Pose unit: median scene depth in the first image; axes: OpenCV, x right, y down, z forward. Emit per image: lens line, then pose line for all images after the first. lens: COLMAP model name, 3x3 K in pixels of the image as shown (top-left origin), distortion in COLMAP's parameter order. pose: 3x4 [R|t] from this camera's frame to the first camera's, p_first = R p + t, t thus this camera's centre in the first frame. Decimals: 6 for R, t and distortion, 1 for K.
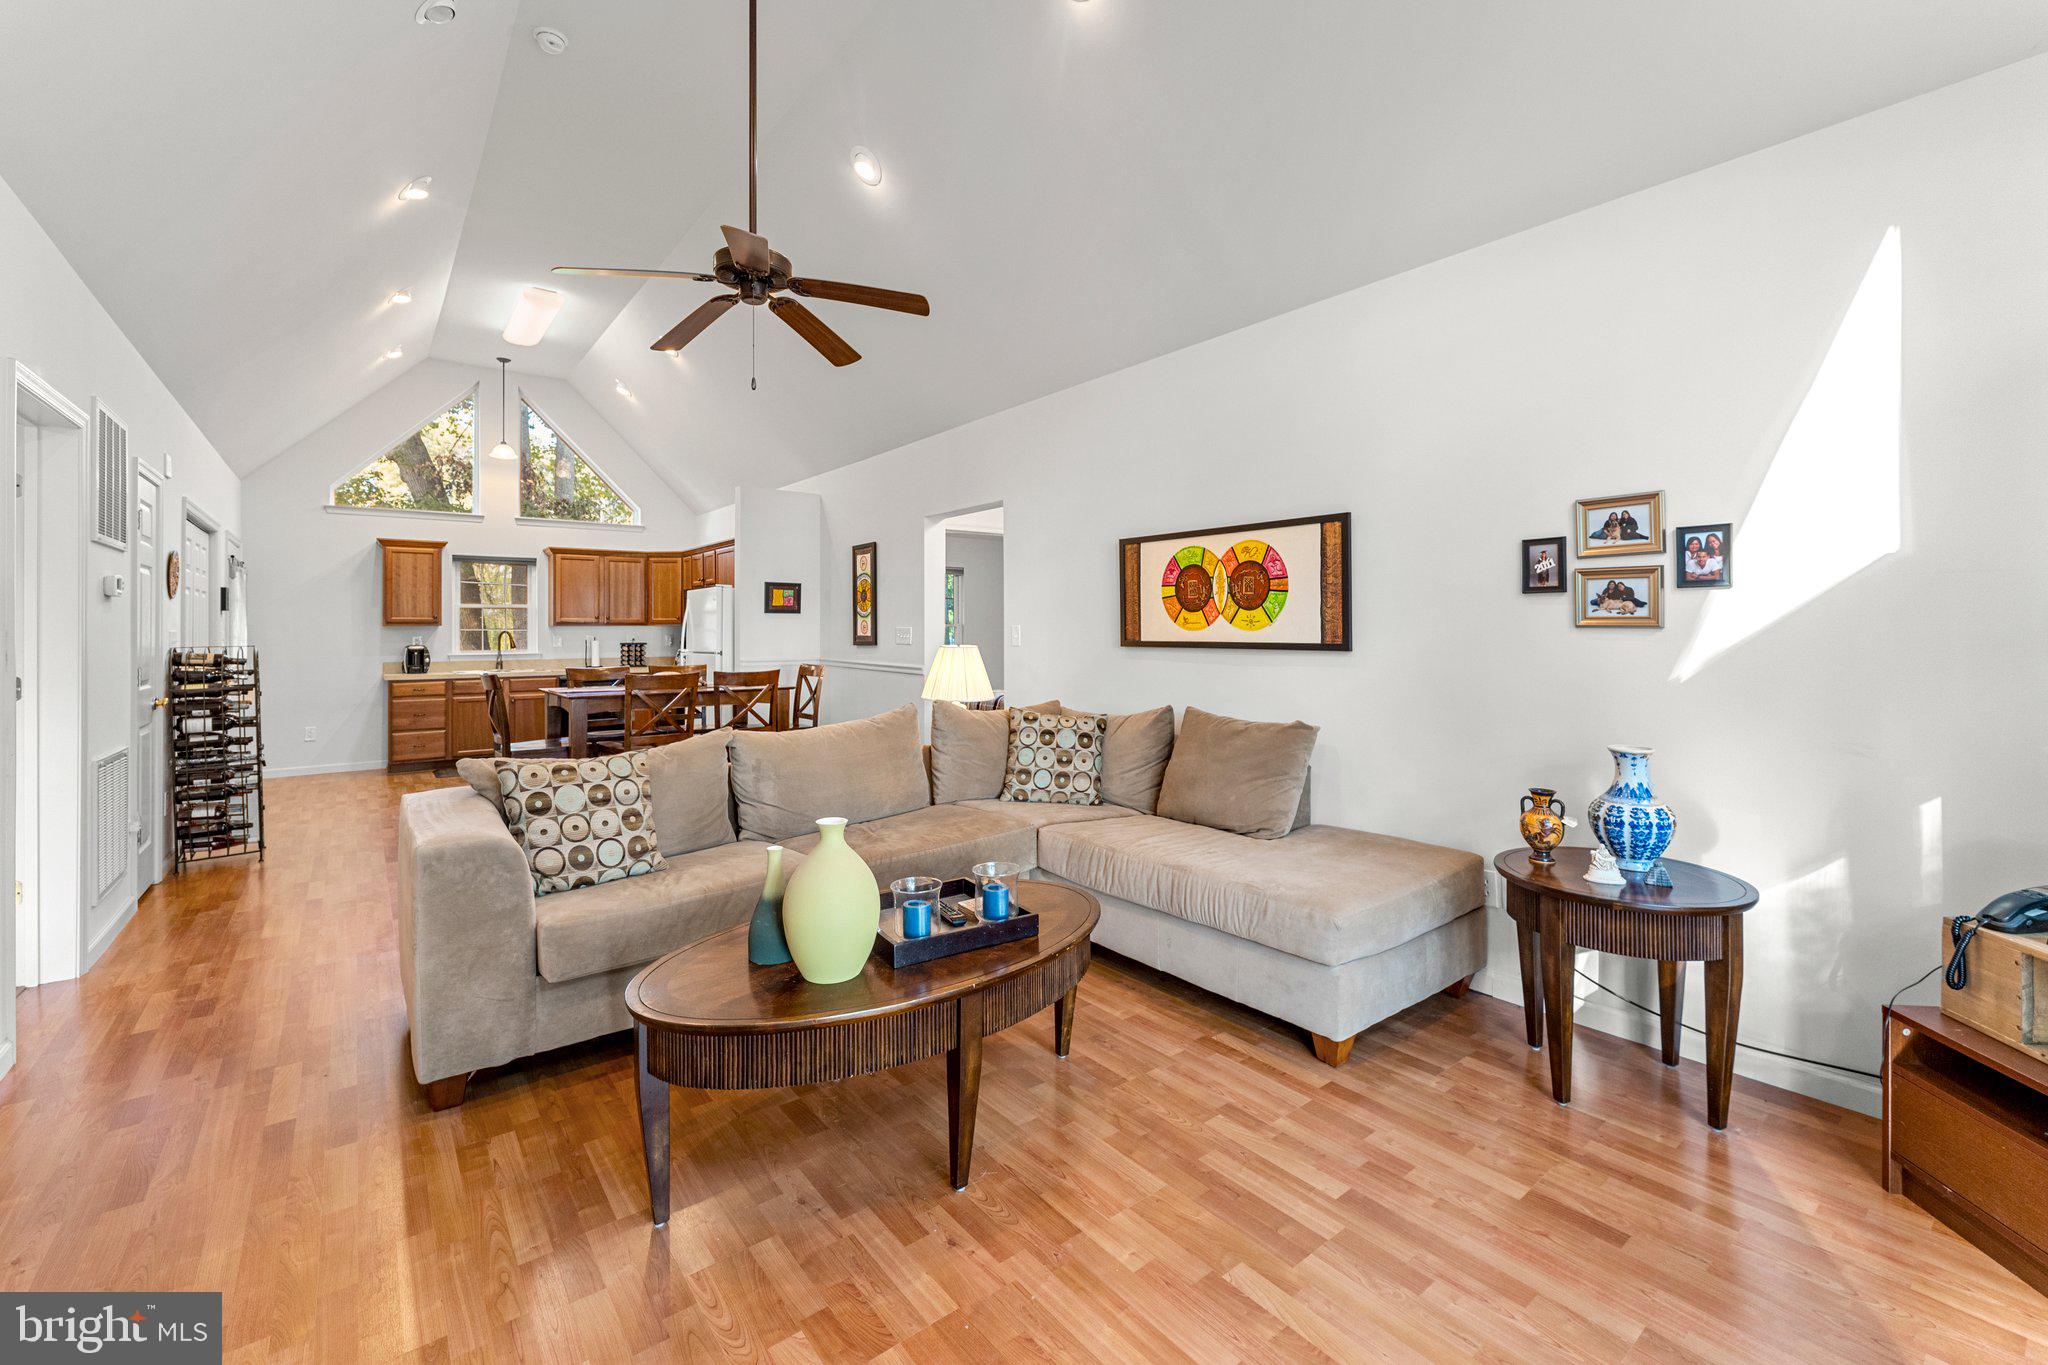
lens RADIAL K [[856.4, 0, 1025.5], [0, 856.4, 626.1], [0, 0, 1]] dist [-0.001635, -0.000134]
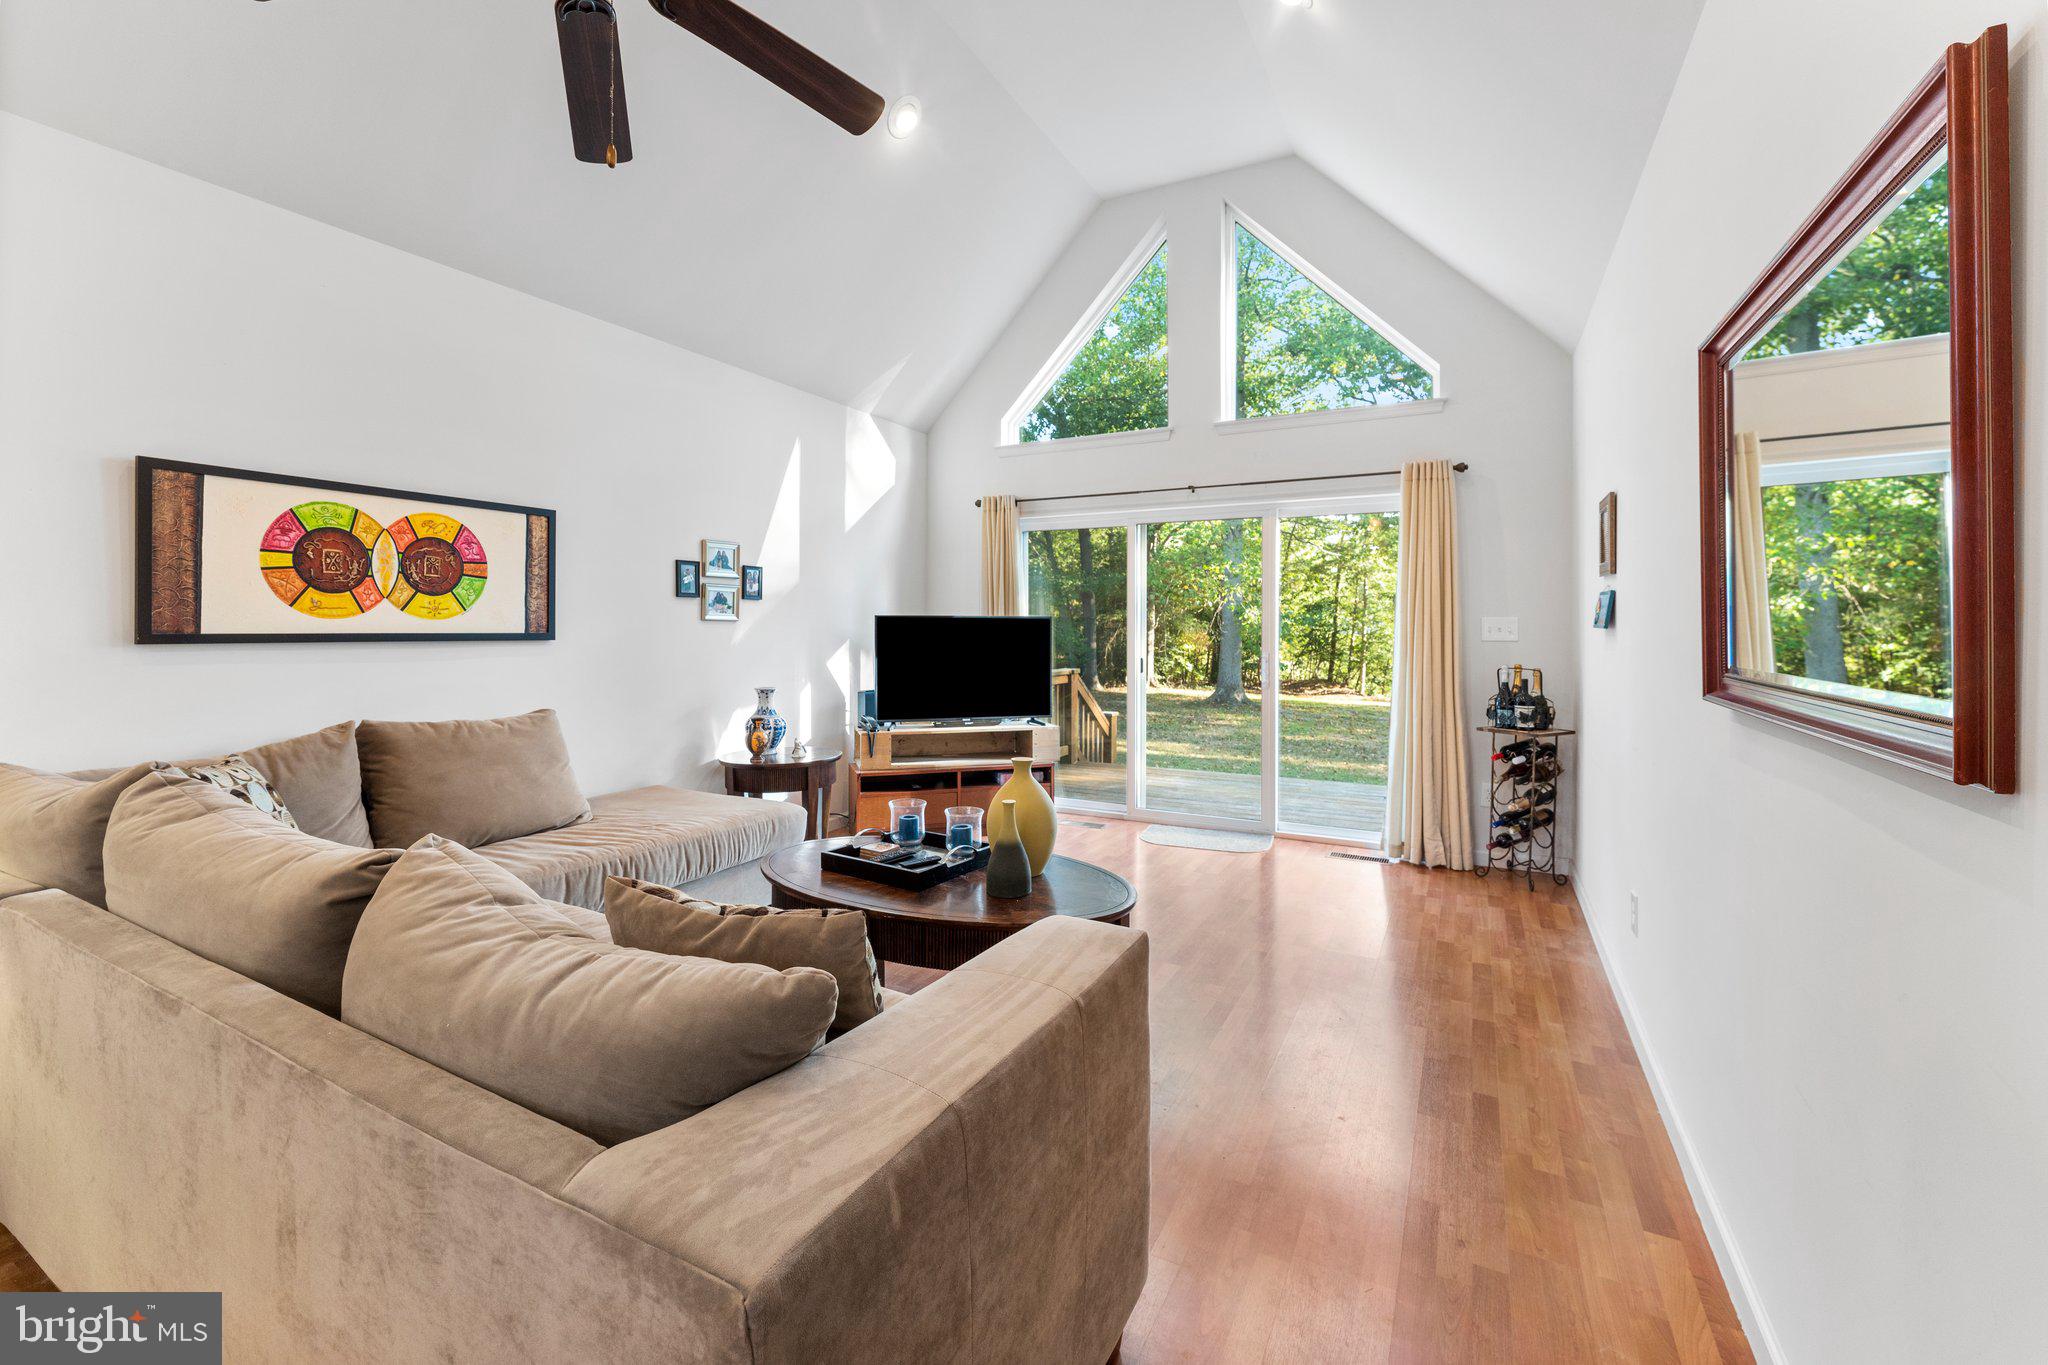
lens RADIAL K [[856.4, 0, 1025.5], [0, 856.4, 626.1], [0, 0, 1]] dist [-0.001635, -0.000134]
pose [[-0.410075, 0.002982, 0.912047, -0.593475], [-0.007176, 0.999953, -0.006495, 0.010404], [-0.912024, -0.009208, -0.410034, 0.632655]]
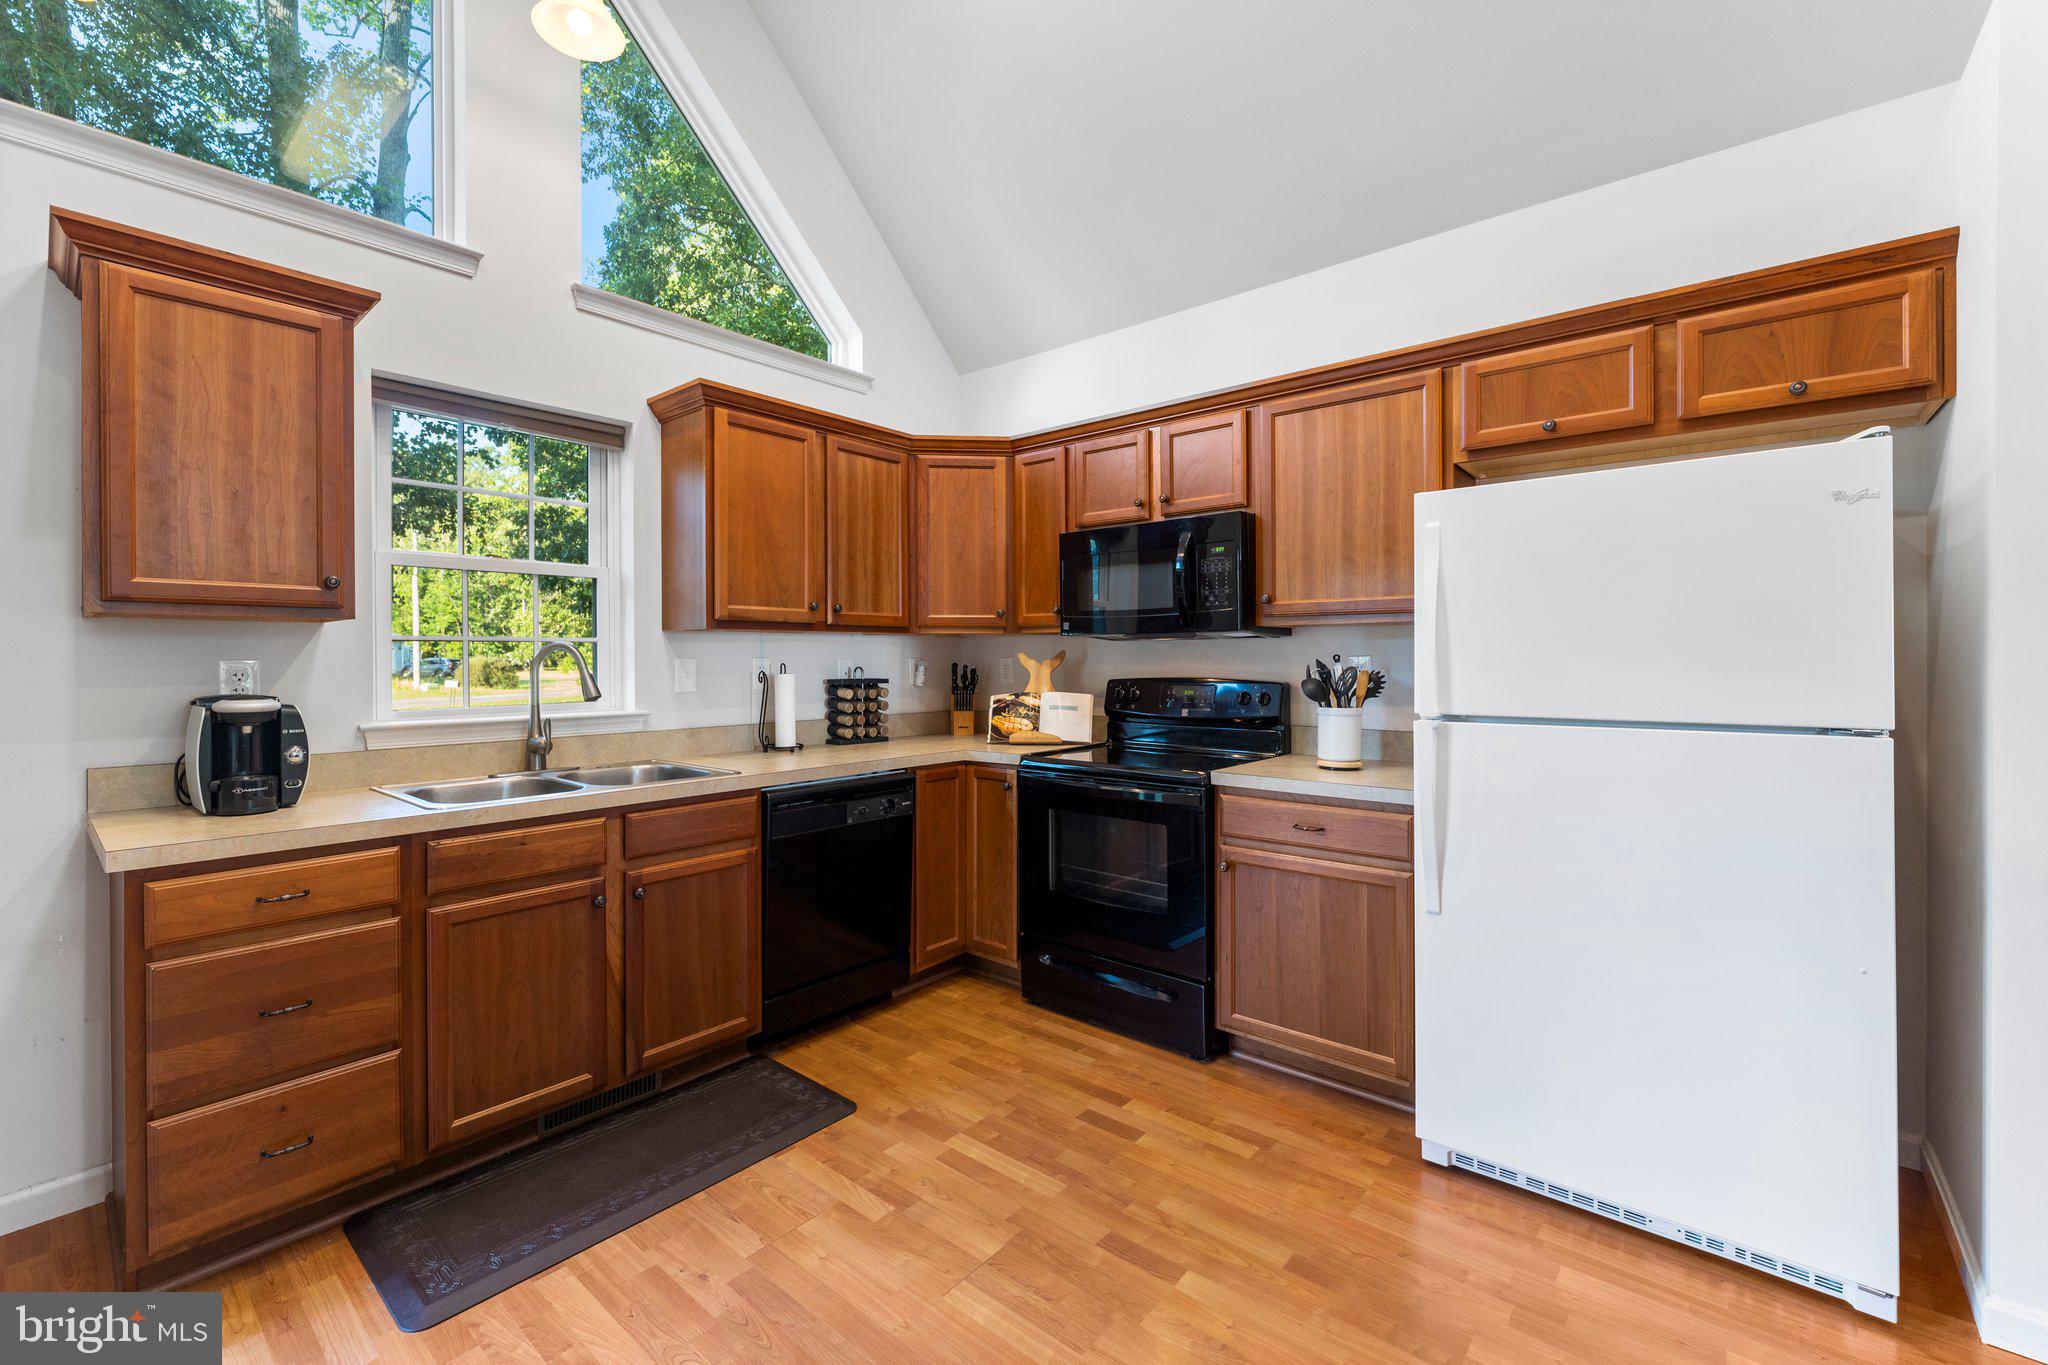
lens RADIAL K [[857.8, 0, 1011.7], [0, 857.8, 657.9], [0, 0, 1]] dist [-0.001129, -0.000138]
pose [[0.979744, 0.000676, 0.200255, -0.925052], [-0.001638, 0.999988, 0.004642, 0.016589], [-0.200249, -0.004877, 0.979733, 1.211471]]
